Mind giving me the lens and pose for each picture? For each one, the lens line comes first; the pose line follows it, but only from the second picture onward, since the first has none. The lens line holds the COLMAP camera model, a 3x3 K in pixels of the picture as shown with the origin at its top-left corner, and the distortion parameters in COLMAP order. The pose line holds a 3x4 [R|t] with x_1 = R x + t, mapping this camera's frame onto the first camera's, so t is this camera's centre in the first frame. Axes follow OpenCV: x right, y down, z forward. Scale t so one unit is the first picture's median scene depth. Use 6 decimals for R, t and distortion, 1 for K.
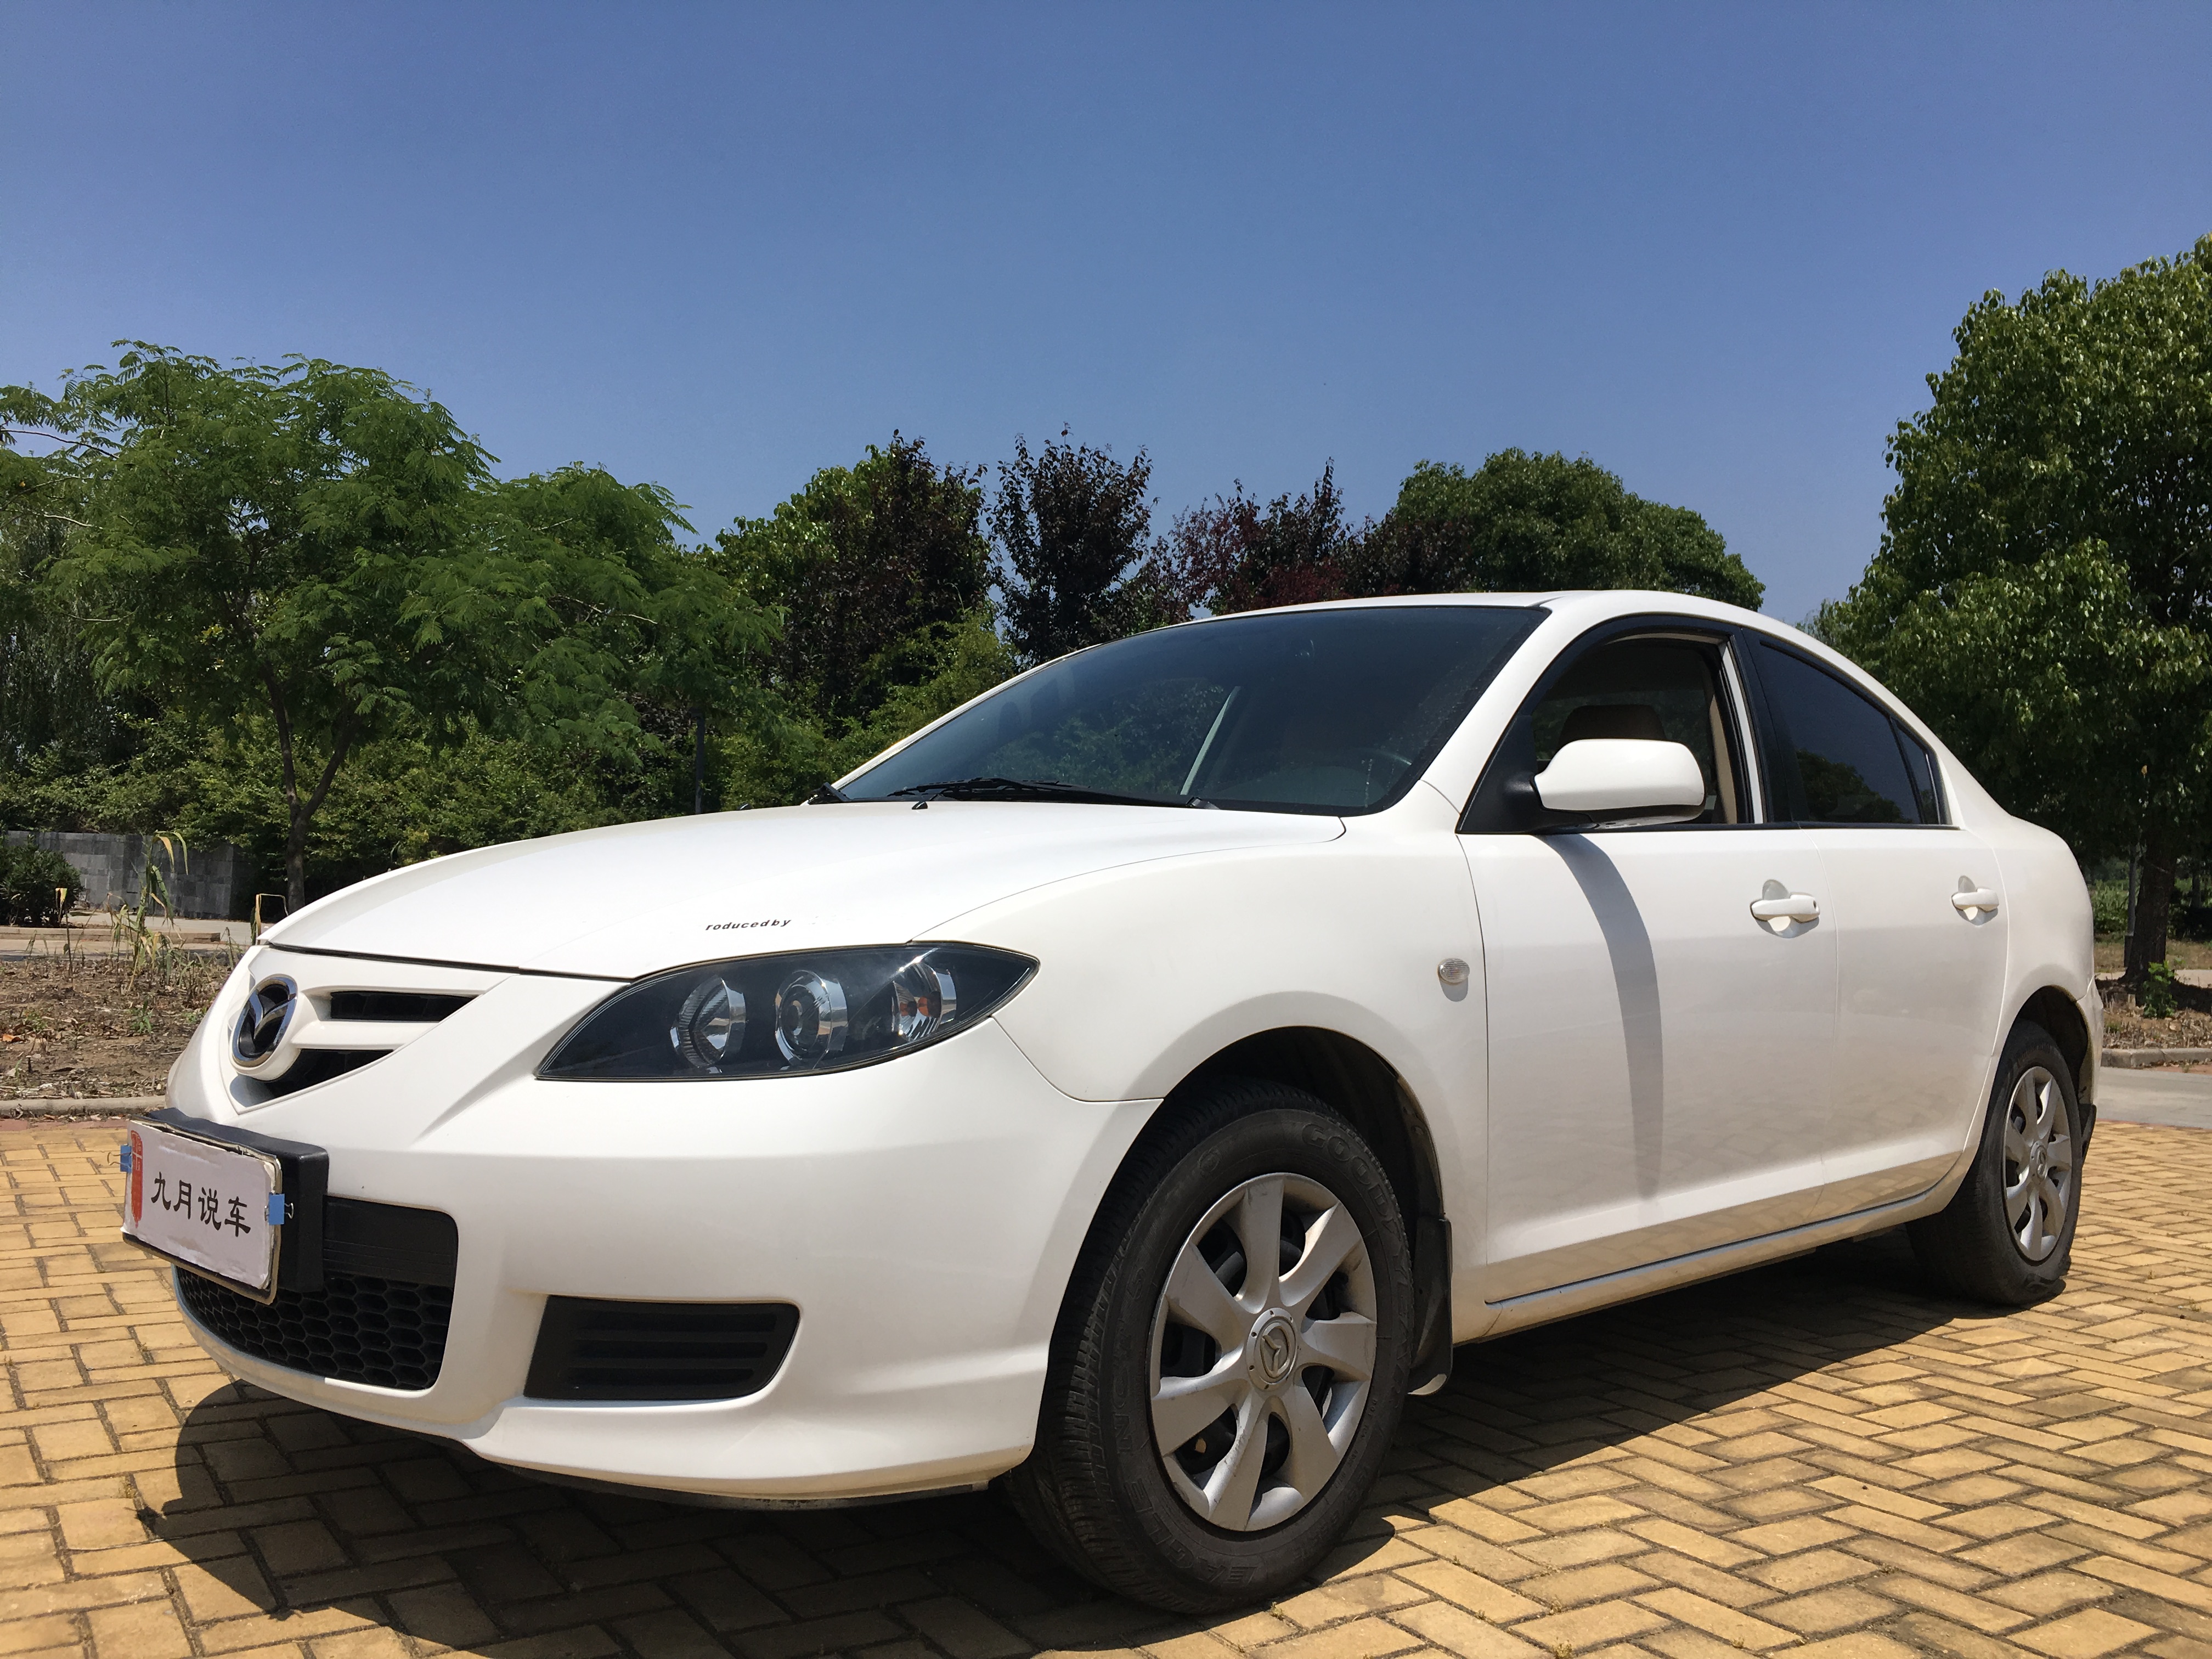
lens RADIAL K [[1859.8, 0, 1108.0], [0, 1859.8, 845.3], [0, 0, 1]] dist [0.016663, 0.007614]
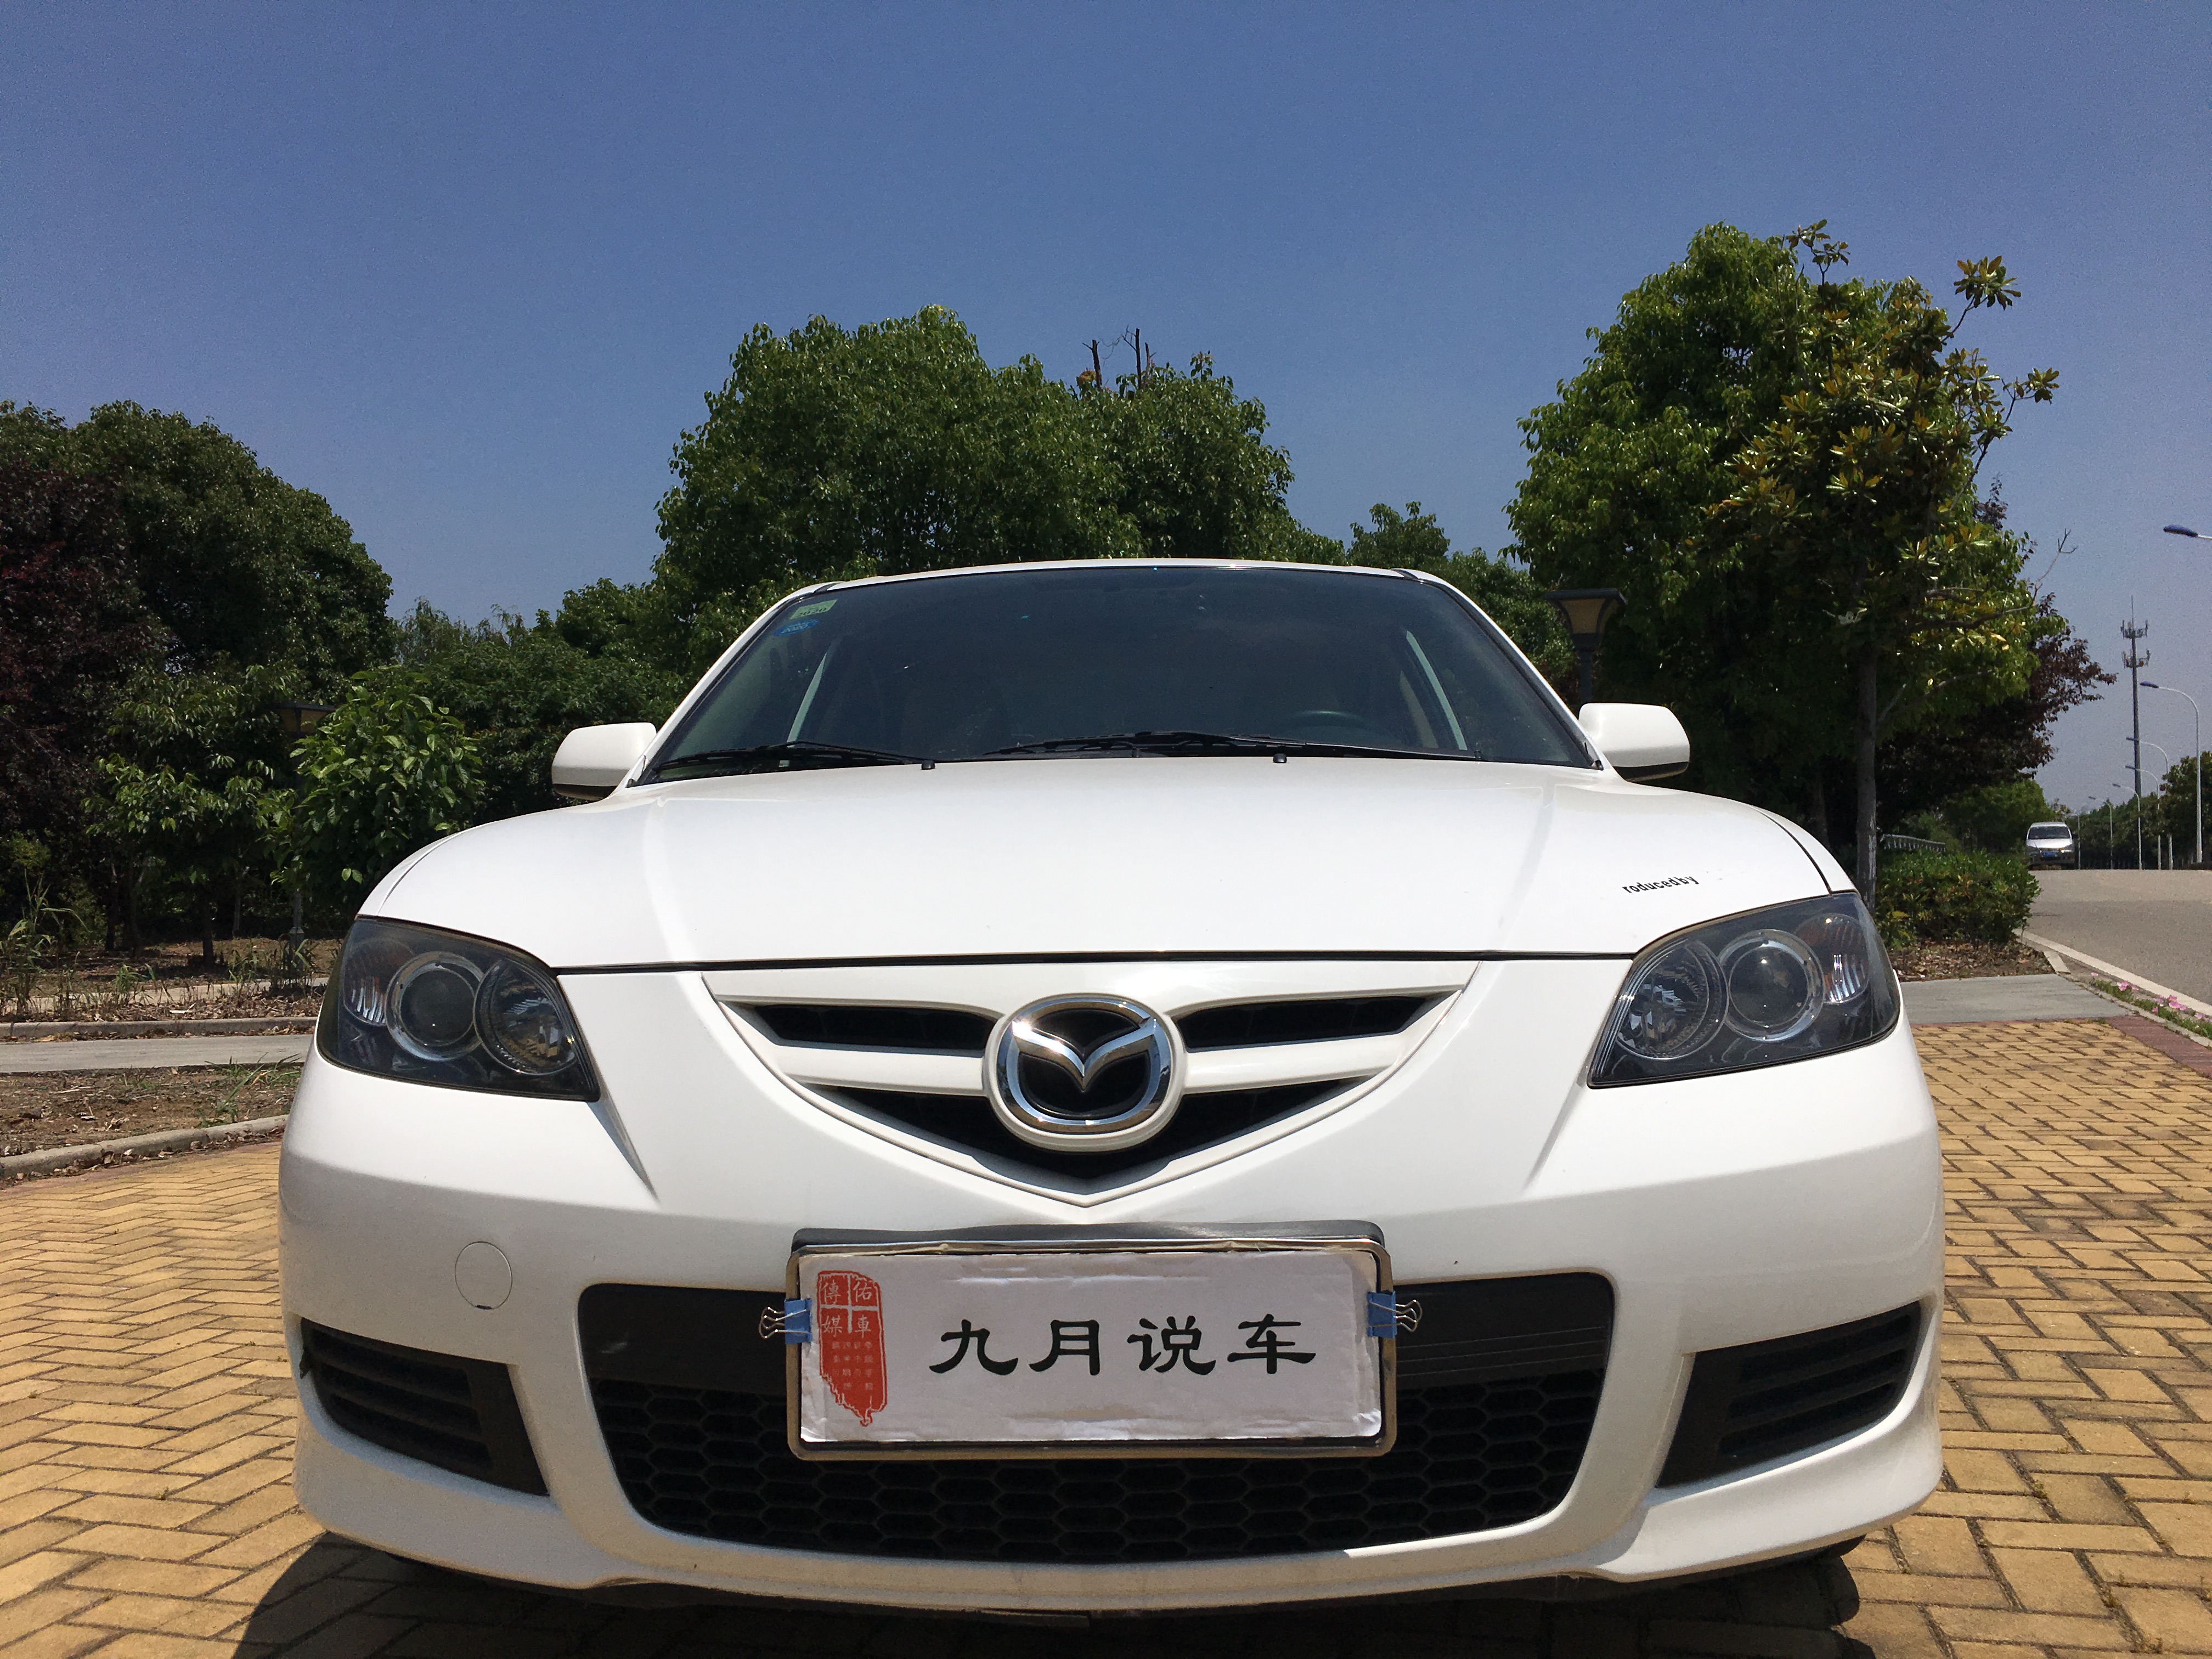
lens RADIAL K [[1859.8, 0, 1107.6], [0, 1859.8, 823.5], [0, 0, 1]] dist [0.016663, 0.007614]
pose [[0.737730, -0.016567, 0.674892, -0.111566], [0.023163, 0.999731, -0.000779, 0.001026], [-0.674698, 0.016207, 0.737916, 0.062513]]
